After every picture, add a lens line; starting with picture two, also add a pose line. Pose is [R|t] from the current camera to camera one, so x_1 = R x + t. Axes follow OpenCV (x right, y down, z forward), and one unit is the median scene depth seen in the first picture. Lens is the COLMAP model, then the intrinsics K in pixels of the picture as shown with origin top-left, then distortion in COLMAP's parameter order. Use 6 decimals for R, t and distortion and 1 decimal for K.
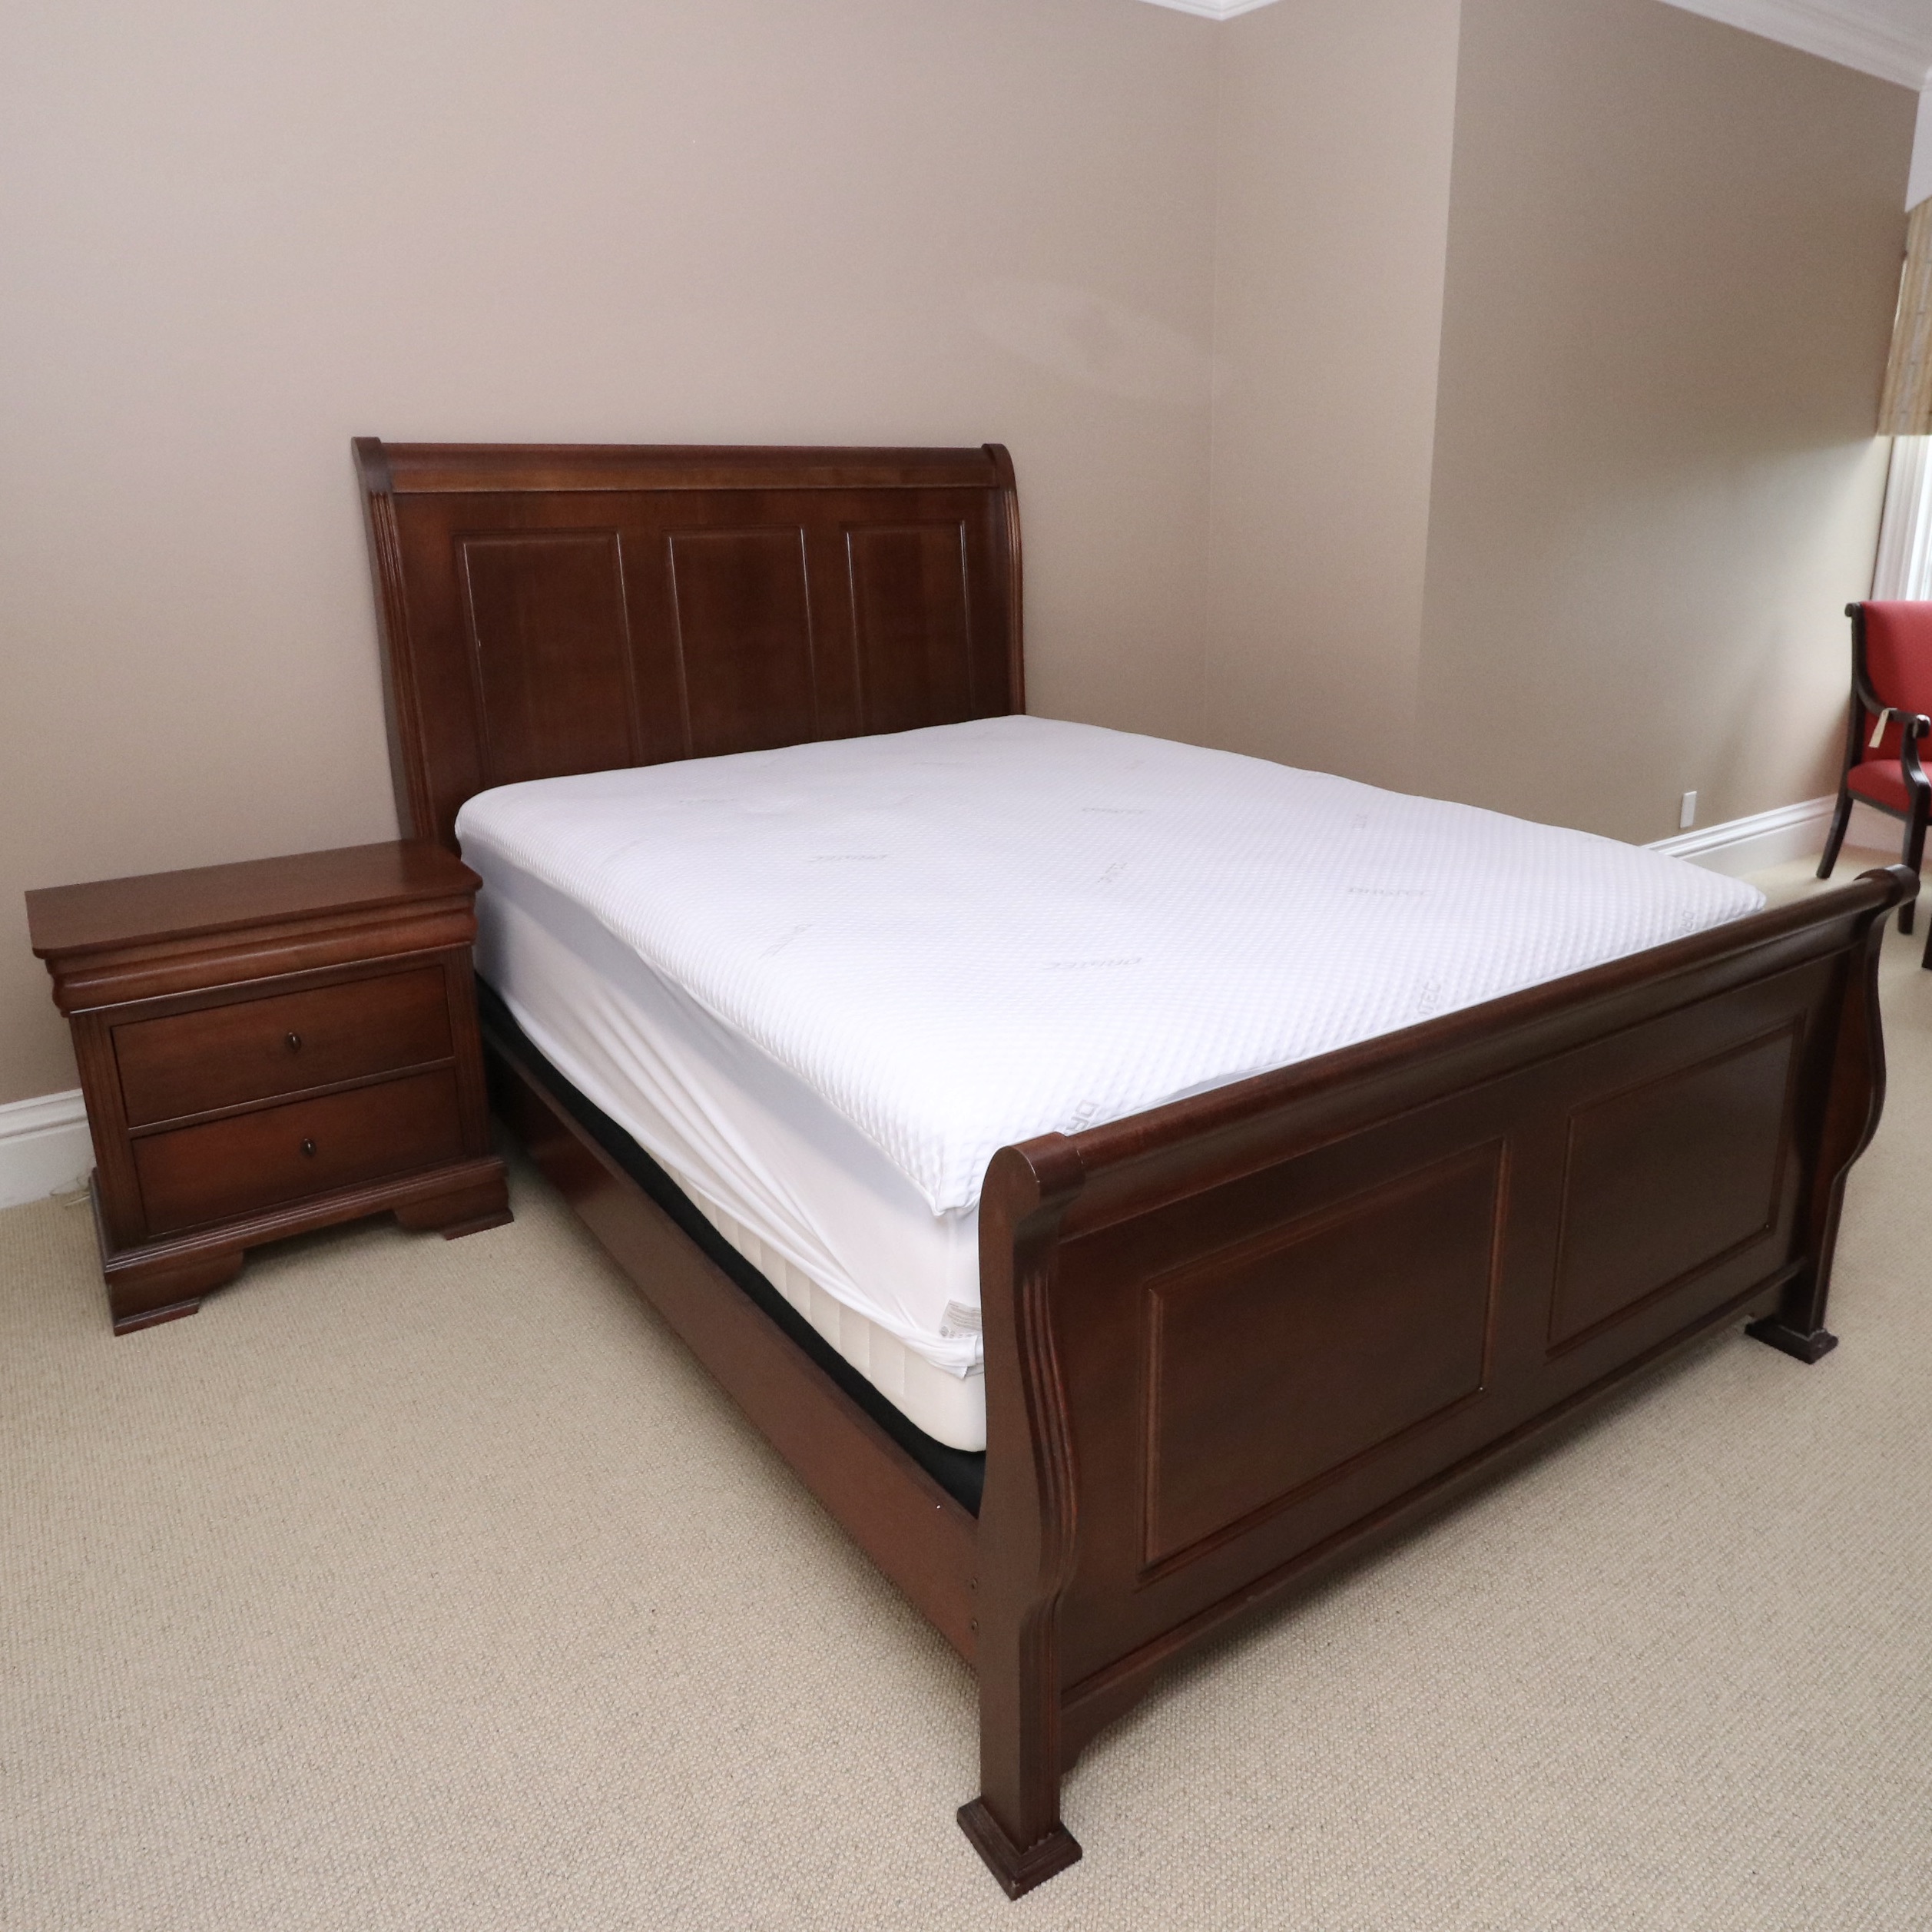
lens RADIAL K [[1415.2, 0, 961.3], [0, 1415.2, 950.2], [0, 0, 1]] dist [-0.001988, -0.008353]
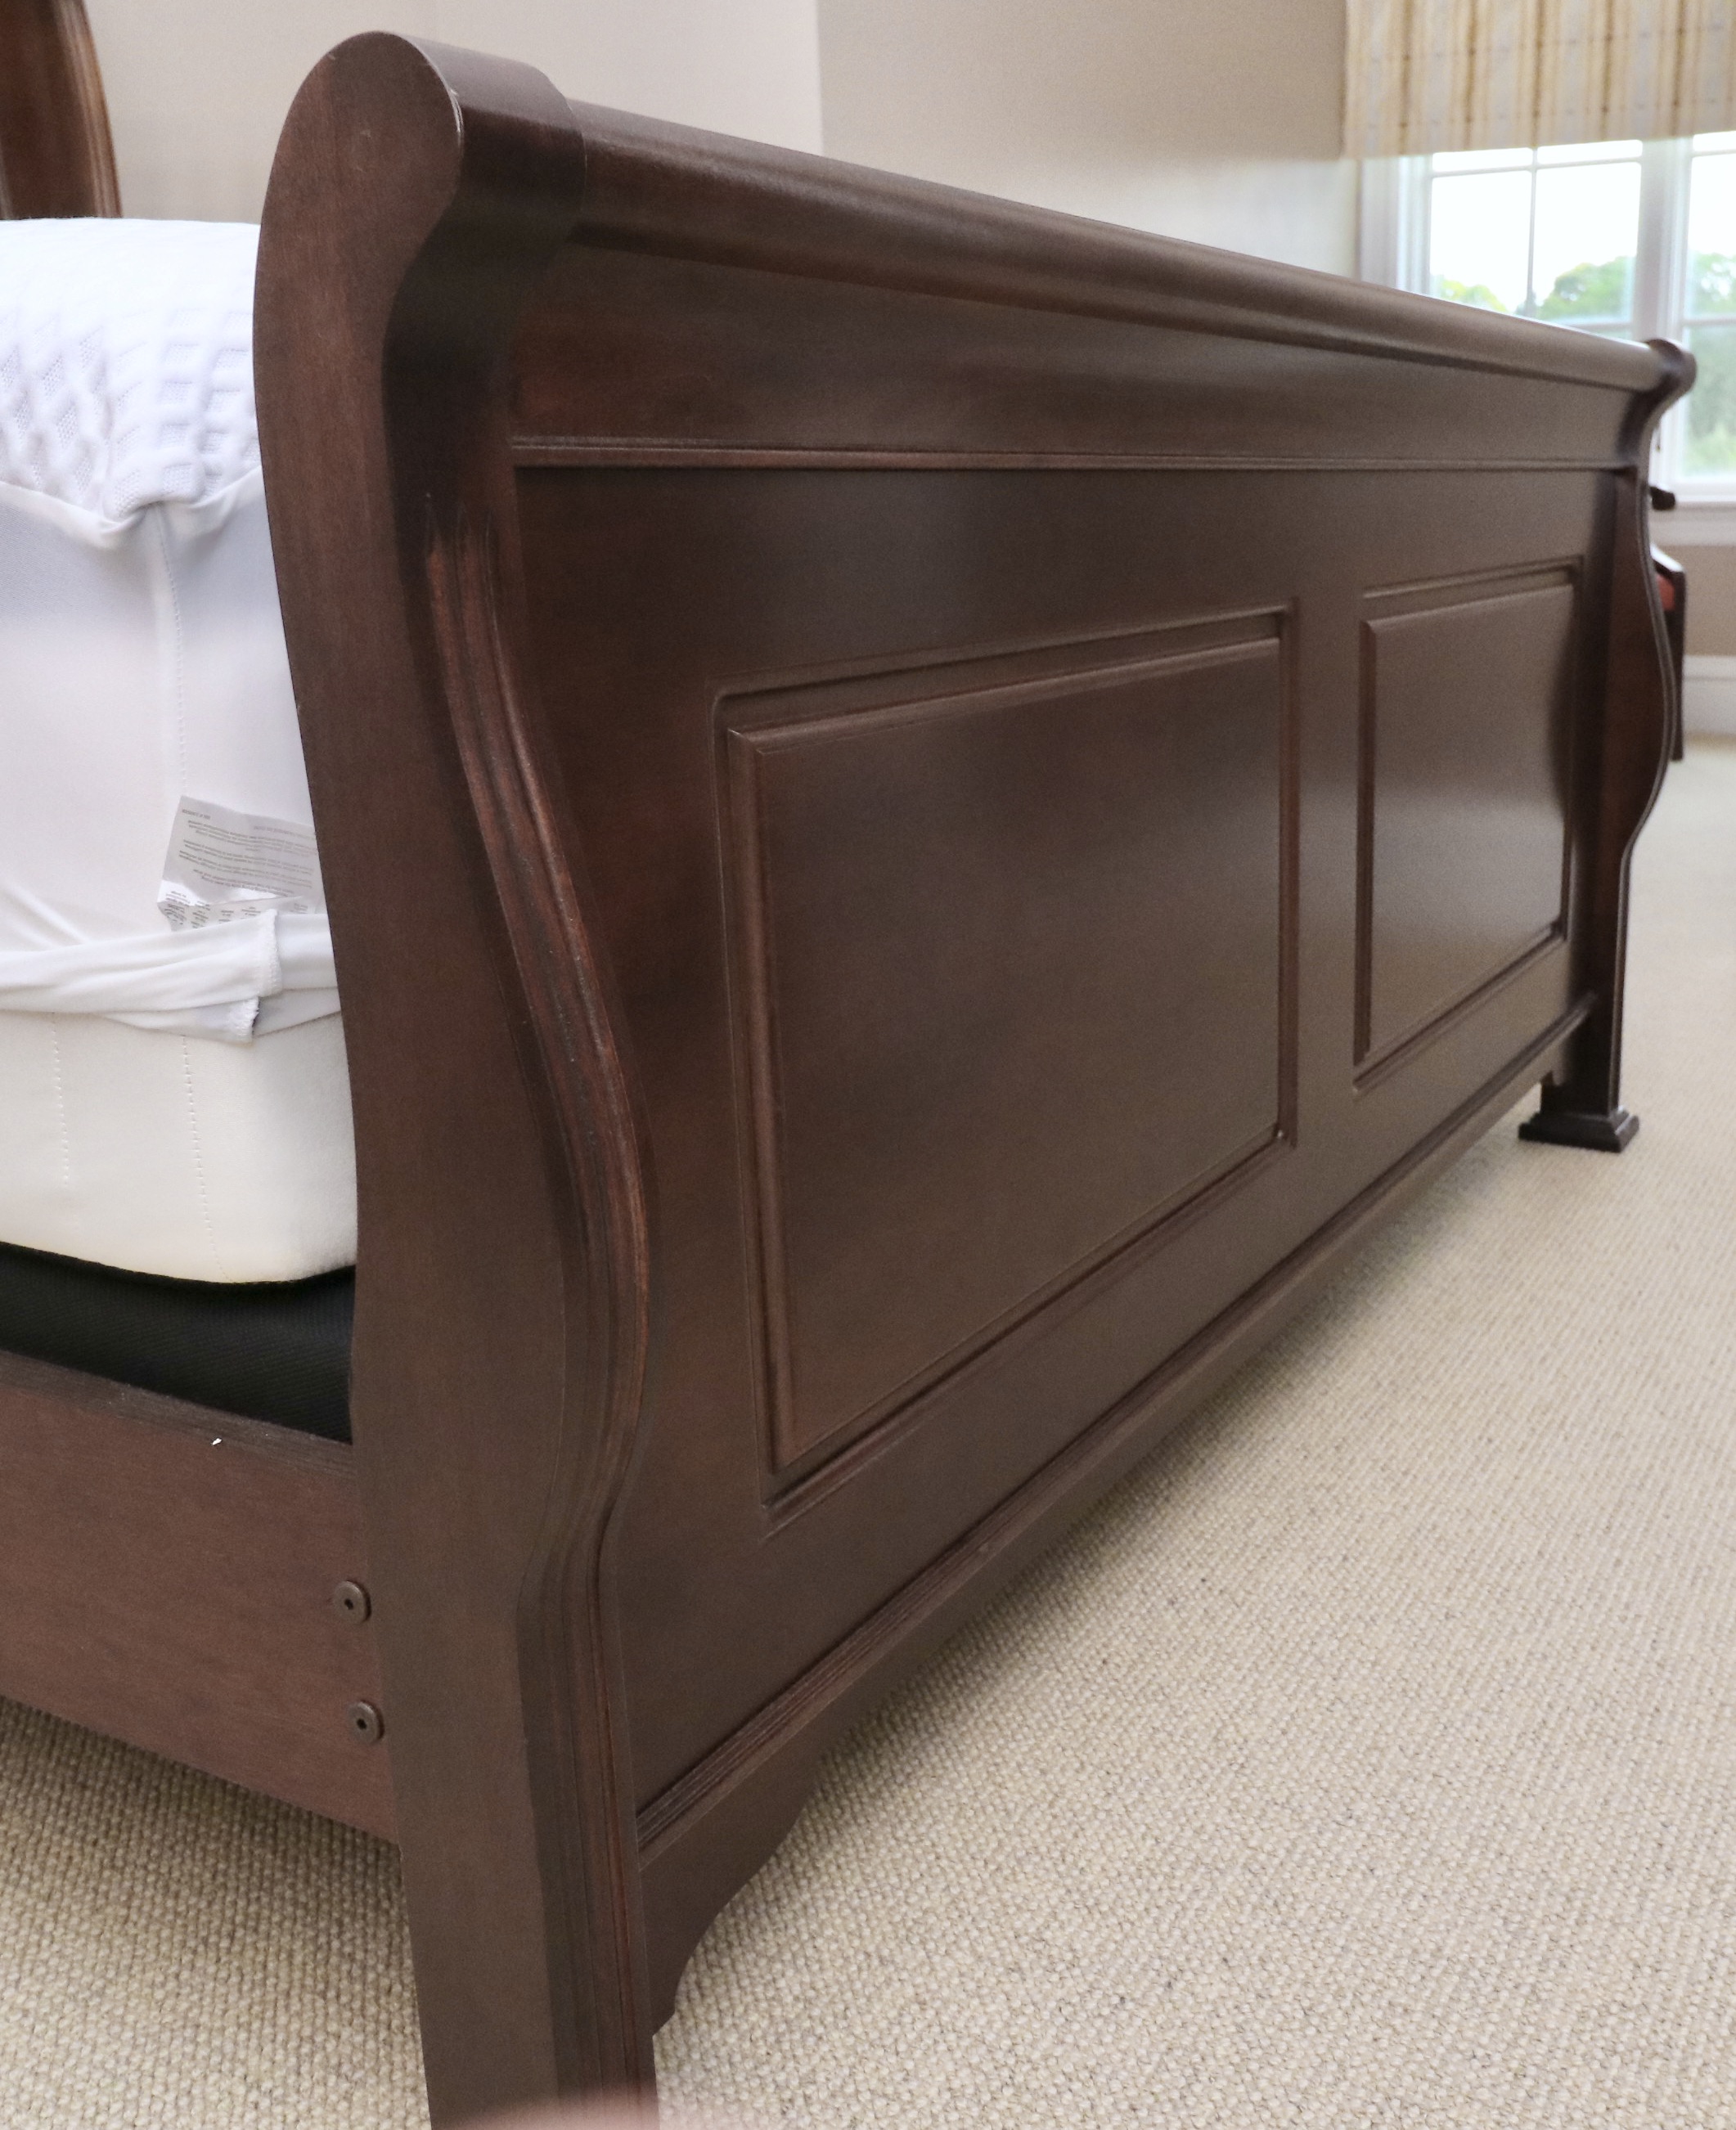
lens RADIAL K [[1993.3, 0, 1135.3], [0, 1993.3, 1059.4], [0, 0, 1]] dist [-0.002529, 0.000000]
pose [[0.875228, -0.114268, 0.470020, -0.040449], [0.123672, 0.992263, 0.010941, 0.330568], [-0.467634, 0.048552, 0.882588, 0.443128]]
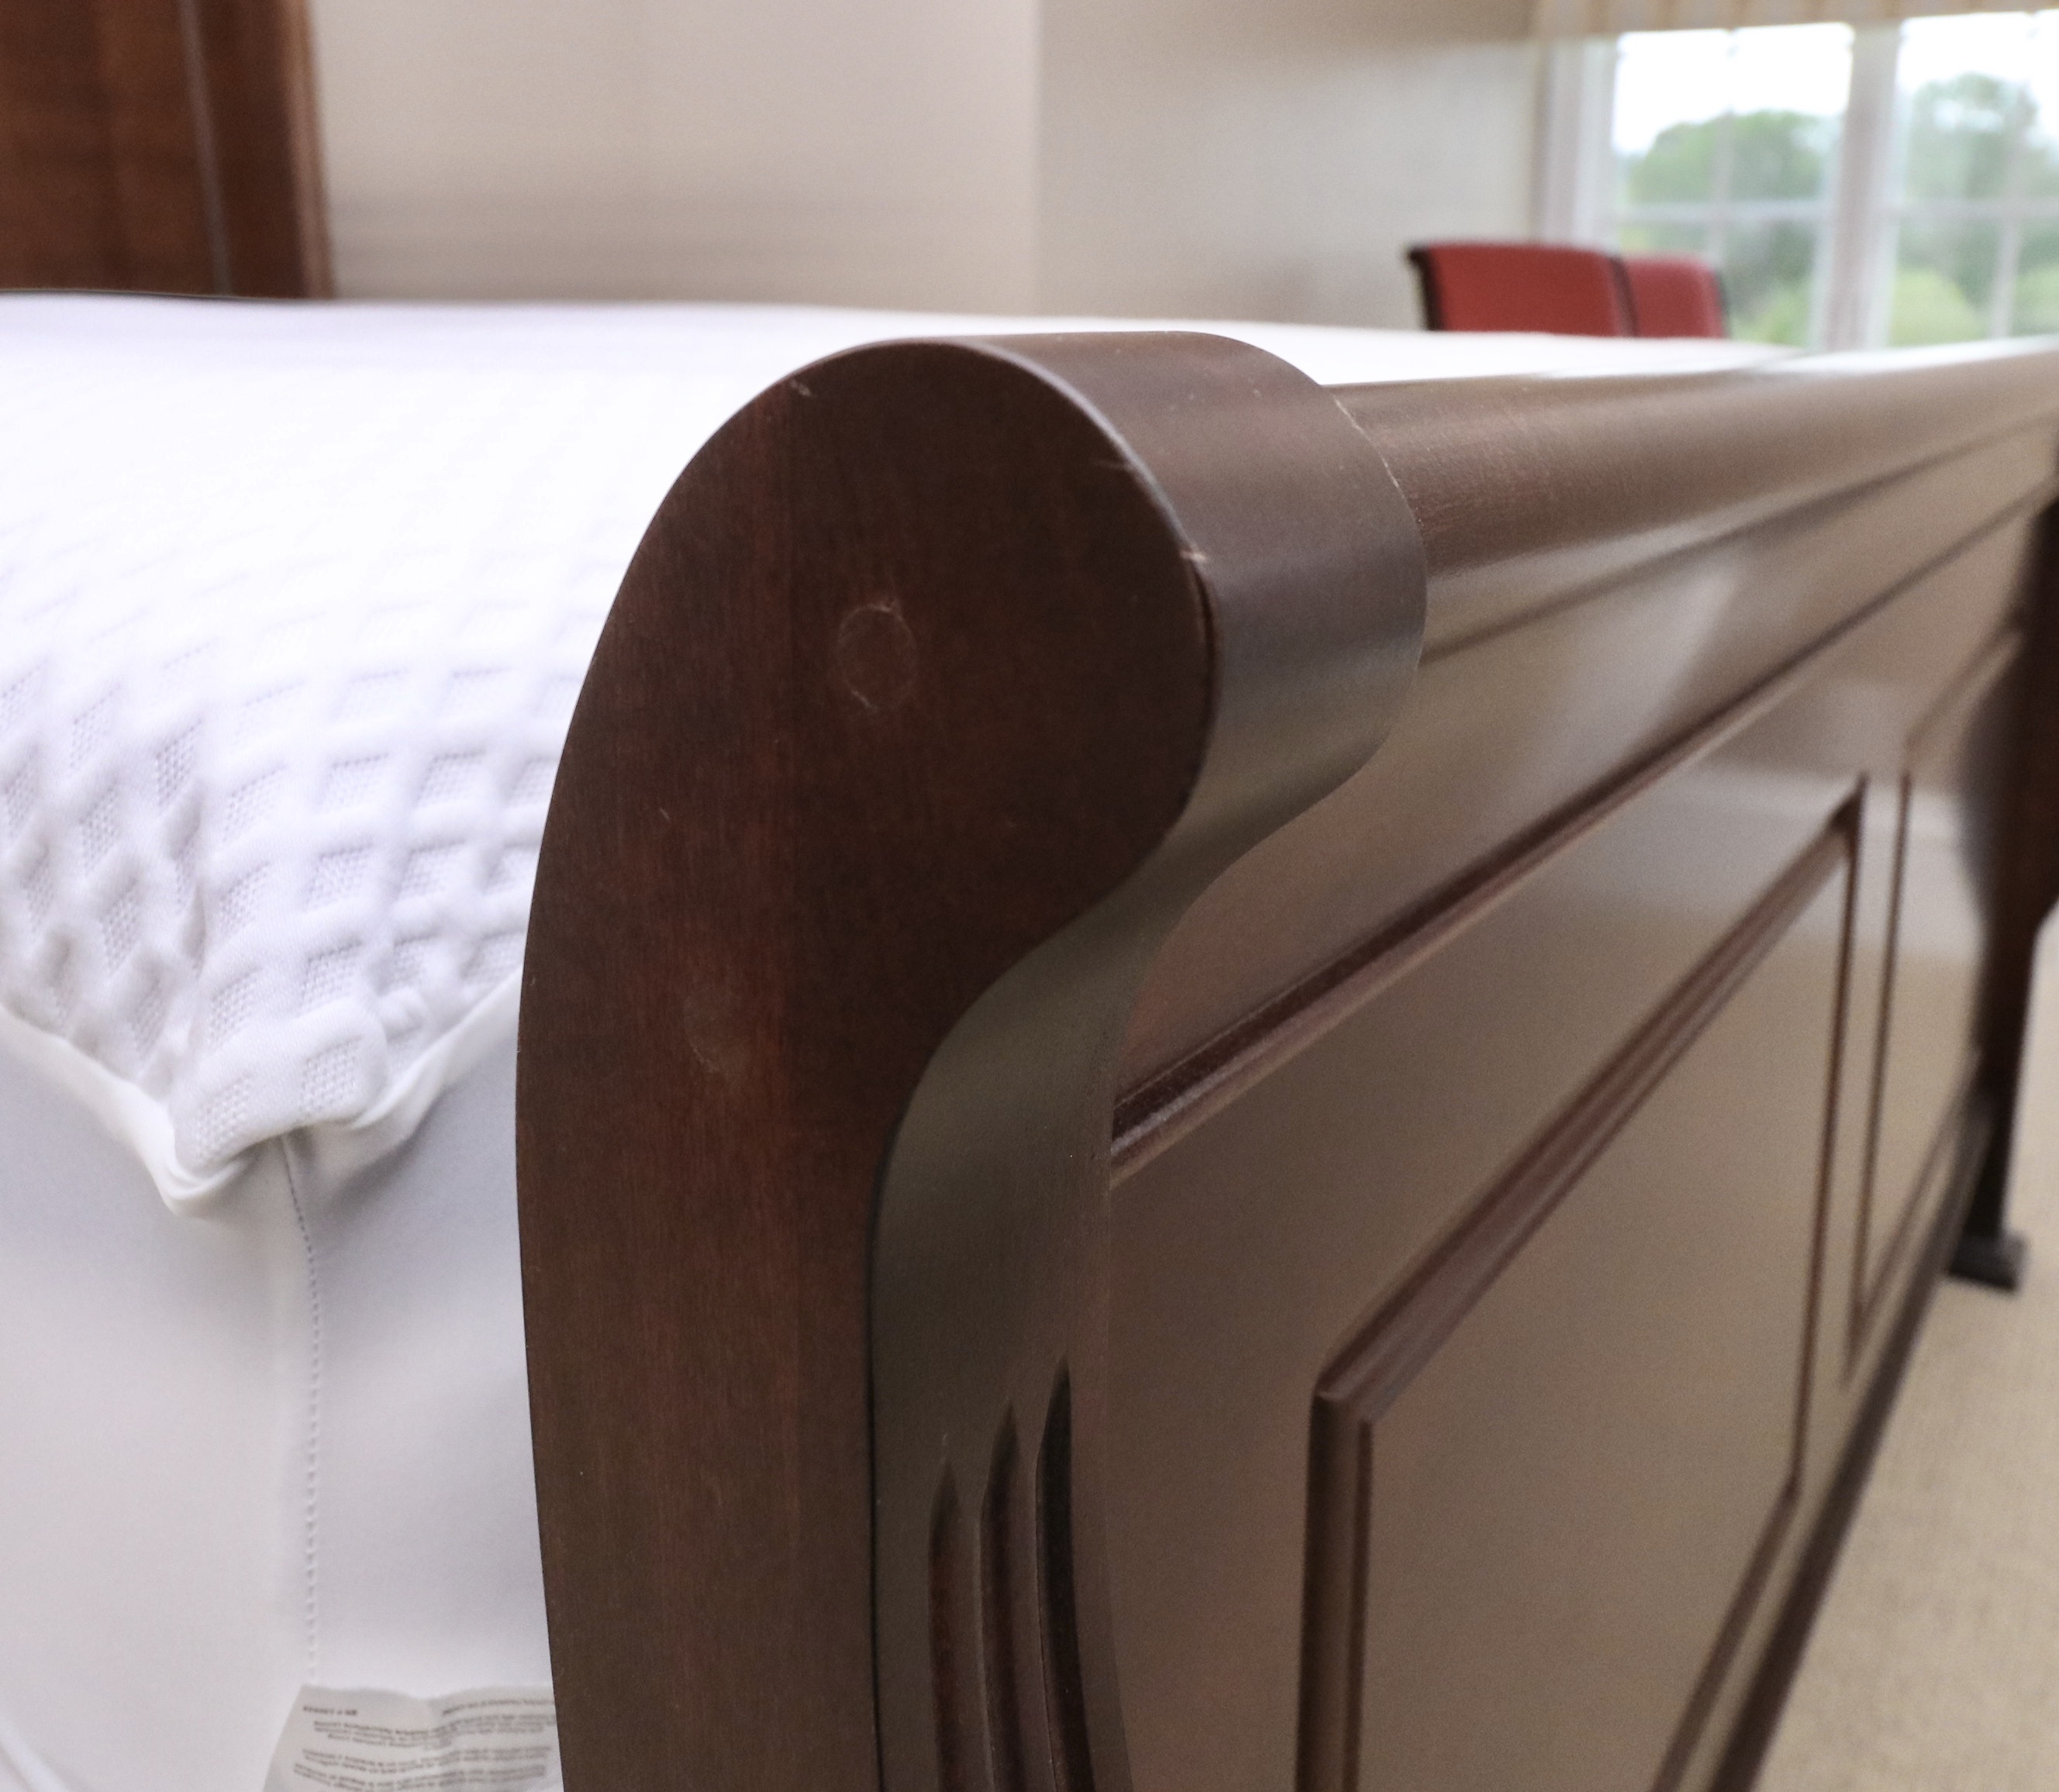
lens RADIAL K [[1901.9, 0, 1062.2], [0, 1901.9, 789.5], [0, 0, 1]] dist [0.015792, 0.000000]
pose [[0.913731, -0.063907, 0.401263, -0.009974], [0.085549, 0.995675, -0.036230, 0.151805], [-0.397212, 0.067432, 0.915246, 0.729733]]
